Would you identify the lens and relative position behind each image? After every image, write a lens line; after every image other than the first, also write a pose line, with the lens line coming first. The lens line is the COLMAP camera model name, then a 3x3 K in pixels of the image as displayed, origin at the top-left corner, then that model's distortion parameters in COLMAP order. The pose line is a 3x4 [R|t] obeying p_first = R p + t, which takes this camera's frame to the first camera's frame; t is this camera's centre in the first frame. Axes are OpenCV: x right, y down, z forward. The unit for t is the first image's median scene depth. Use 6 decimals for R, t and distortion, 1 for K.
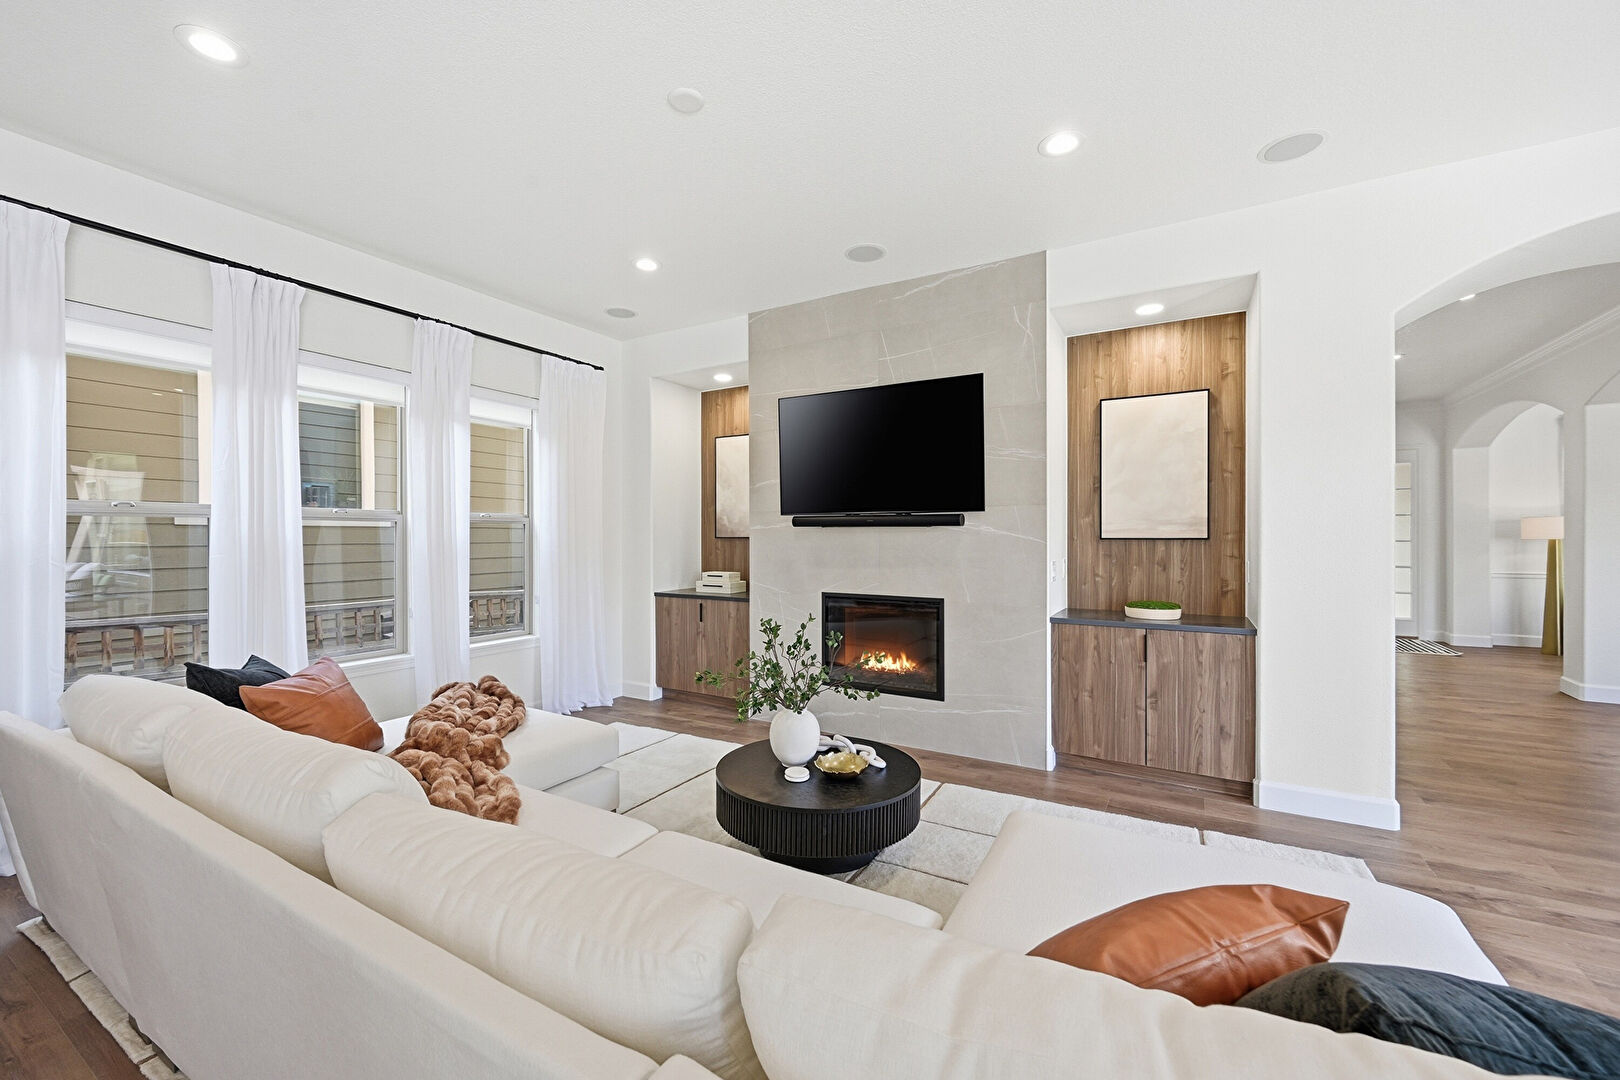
lens RADIAL K [[646.7, 0, 810.0], [0, 646.7, 540.0], [0, 0, 1]] dist [0.015565, -0.000019]
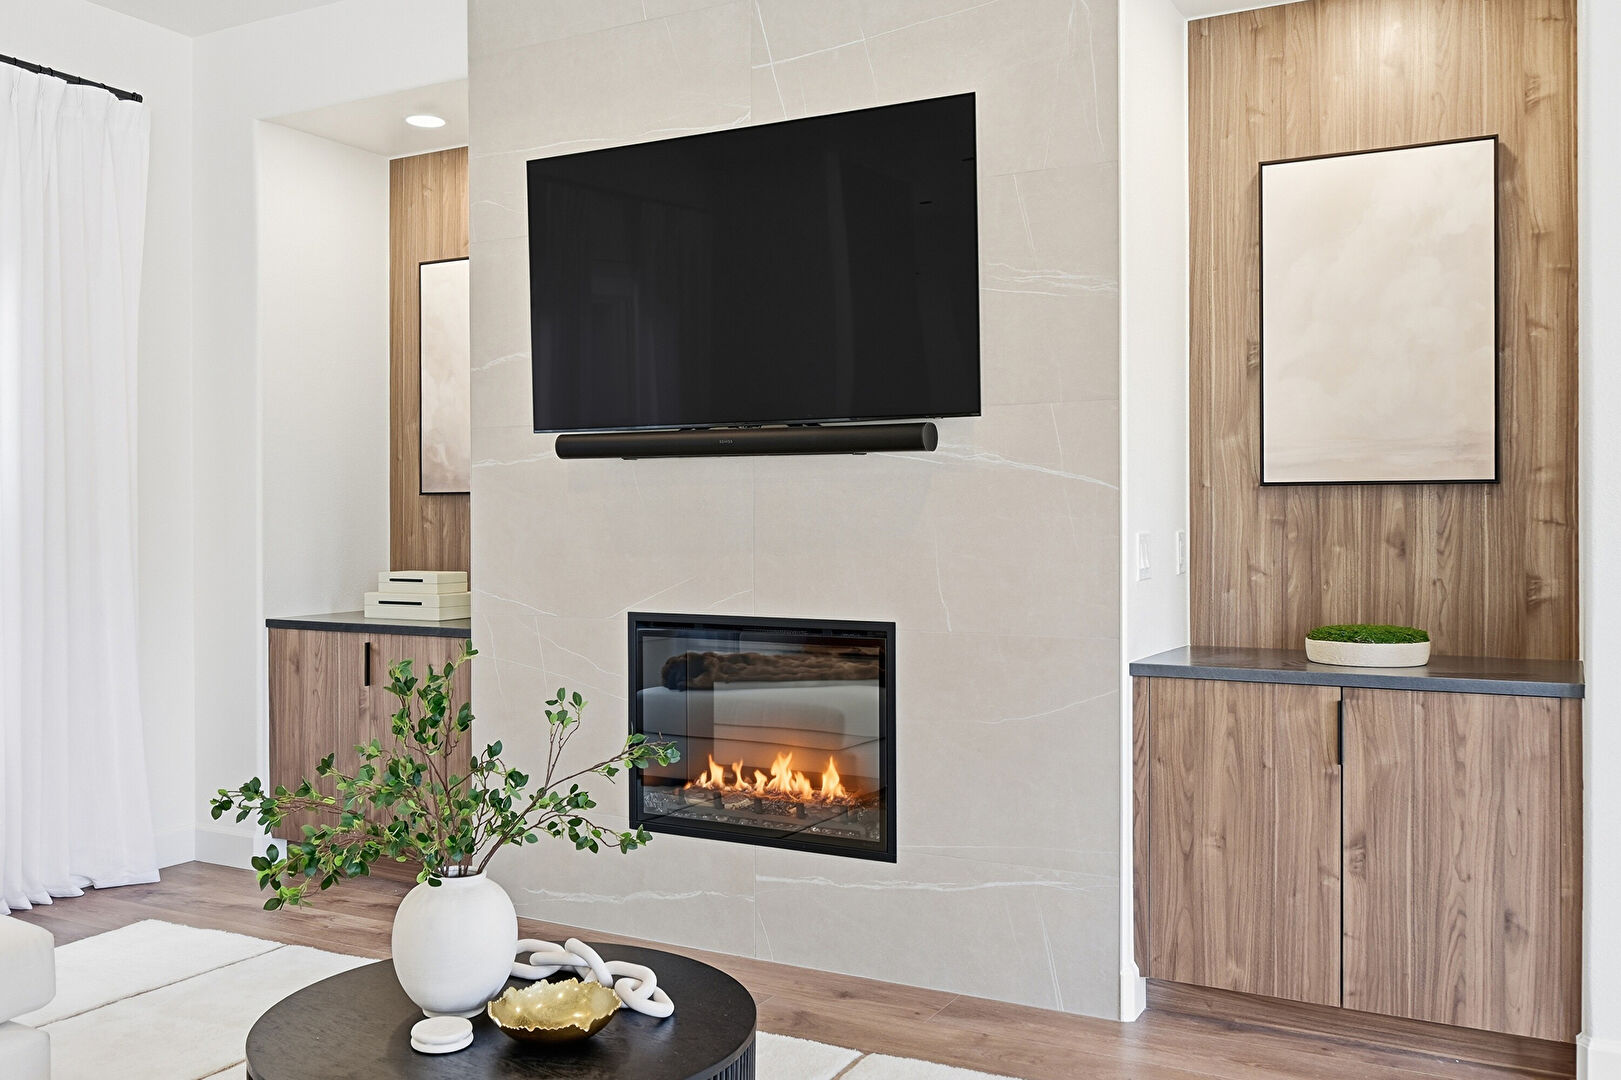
lens RADIAL K [[1411.9, 0, 809.8], [0, 1411.9, 522.9], [0, 0, 1]] dist [0.003633, 0.010544]
pose [[0.999727, -0.000697, 0.023345, 0.133612], [0.000828, 0.999984, -0.005596, 0.030790], [-0.023340, 0.005614, 0.999712, 0.070622]]
